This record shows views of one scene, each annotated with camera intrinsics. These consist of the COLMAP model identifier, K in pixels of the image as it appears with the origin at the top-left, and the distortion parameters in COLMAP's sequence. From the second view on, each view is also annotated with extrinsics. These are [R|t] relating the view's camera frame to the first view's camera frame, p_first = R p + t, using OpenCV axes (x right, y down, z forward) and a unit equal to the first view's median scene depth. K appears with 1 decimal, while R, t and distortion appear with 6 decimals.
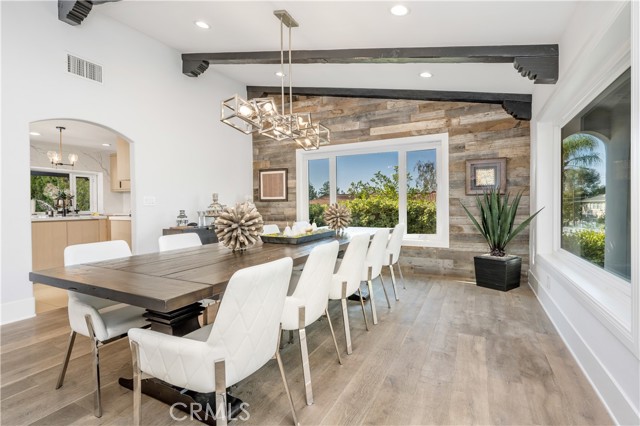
lens RADIAL K [[317.7, 0, 319.1], [0, 317.7, 211.8], [0, 0, 1]] dist [-0.001191, -0.000279]
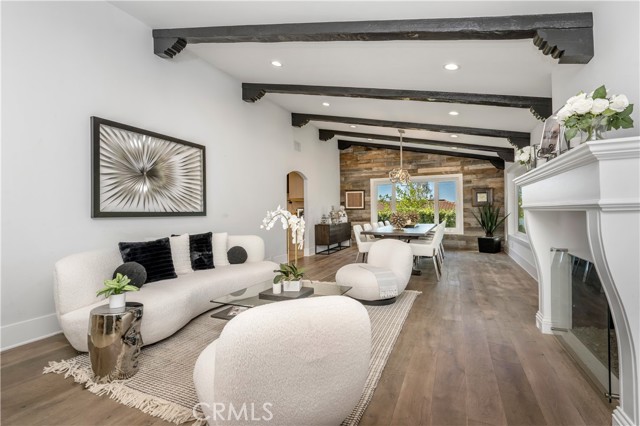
lens RADIAL K [[317.7, 0, 320.0], [0, 317.7, 211.6], [0, 0, 1]] dist [-0.001191, -0.000279]
pose [[0.998298, -0.001106, 0.058303, -0.553011], [0.002323, 0.999781, -0.020811, 0.014823], [-0.058267, 0.020911, 0.998082, -0.837308]]
